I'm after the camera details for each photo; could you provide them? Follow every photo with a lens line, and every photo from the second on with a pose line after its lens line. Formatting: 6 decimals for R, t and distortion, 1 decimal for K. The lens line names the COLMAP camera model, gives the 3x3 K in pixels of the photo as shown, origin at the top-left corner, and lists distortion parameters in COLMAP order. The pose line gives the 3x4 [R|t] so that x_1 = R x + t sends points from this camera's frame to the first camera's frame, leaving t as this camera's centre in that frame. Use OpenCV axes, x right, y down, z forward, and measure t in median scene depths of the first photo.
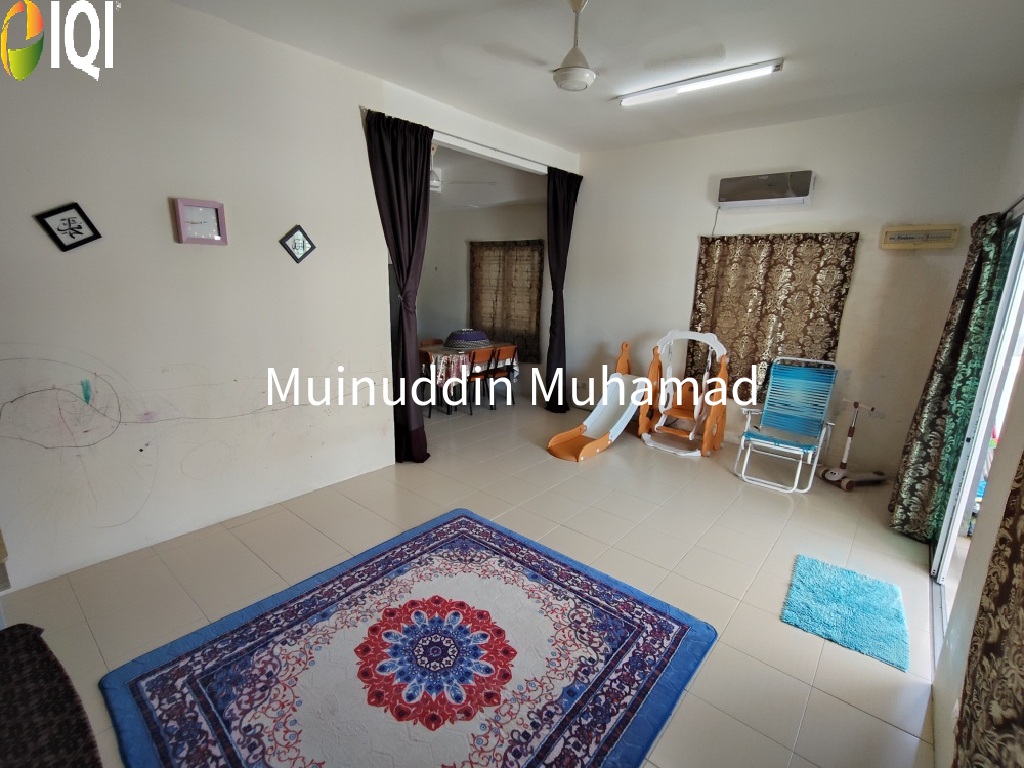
lens RADIAL K [[476.2, 0, 509.8], [0, 476.2, 386.8], [0, 0, 1]] dist [-0.002878, -0.000038]
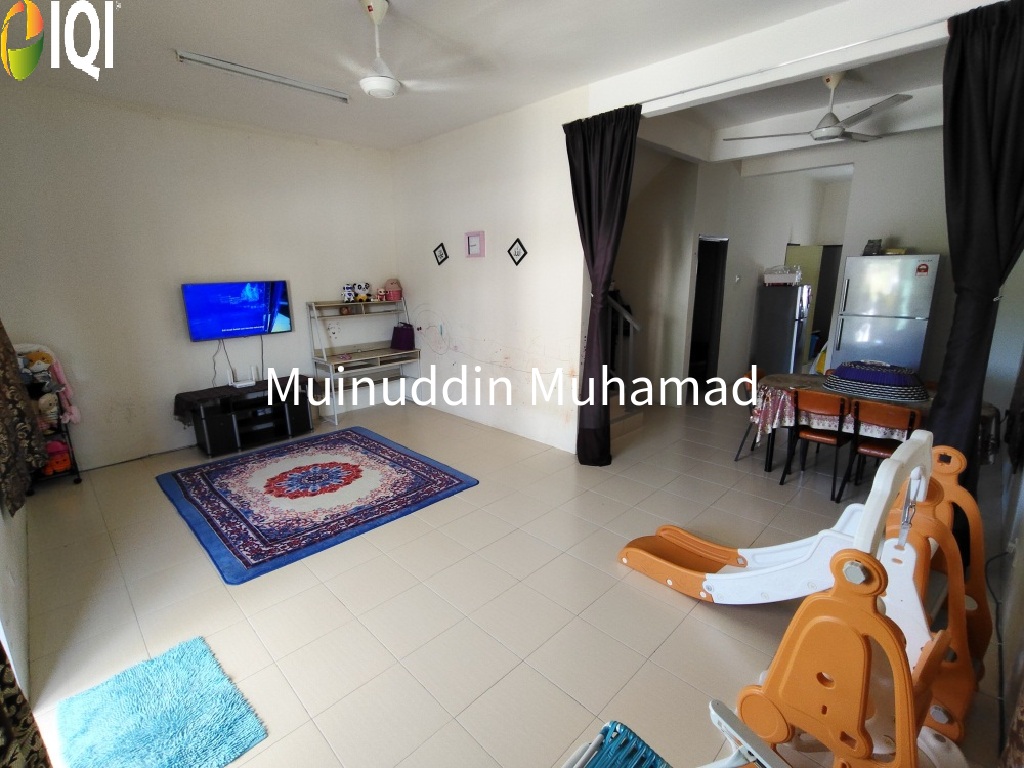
lens RADIAL K [[476.2, 0, 509.8], [0, 476.2, 386.8], [0, 0, 1]] dist [-0.002878, -0.000038]
pose [[-0.076795, 0.212991, -0.974032, 1.337264], [-0.221730, 0.948805, 0.224956, -0.320974], [0.972079, 0.233248, -0.025637, 1.510908]]
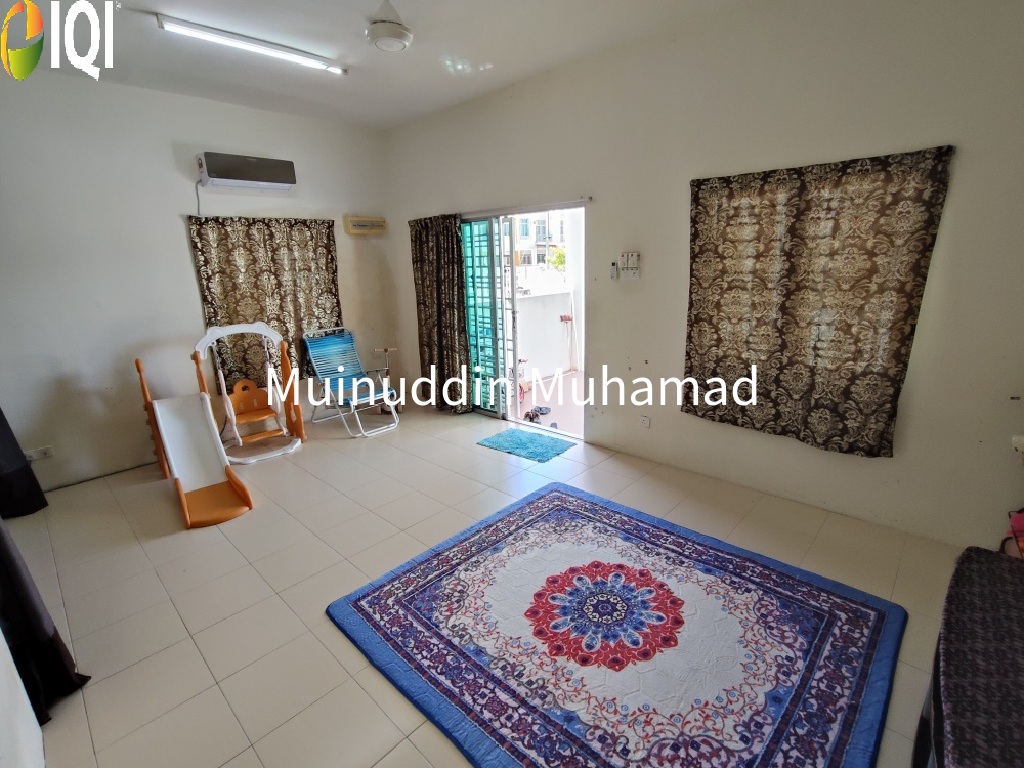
lens RADIAL K [[484.2, 0, 503.3], [0, 484.2, 382.5], [0, 0, 1]] dist [-0.002895, 0.001502]
pose [[0.062830, -0.278786, 0.958296, -0.948236], [0.267374, 0.929796, 0.252965, -0.218298], [-0.961542, 0.240330, 0.132959, 0.849830]]
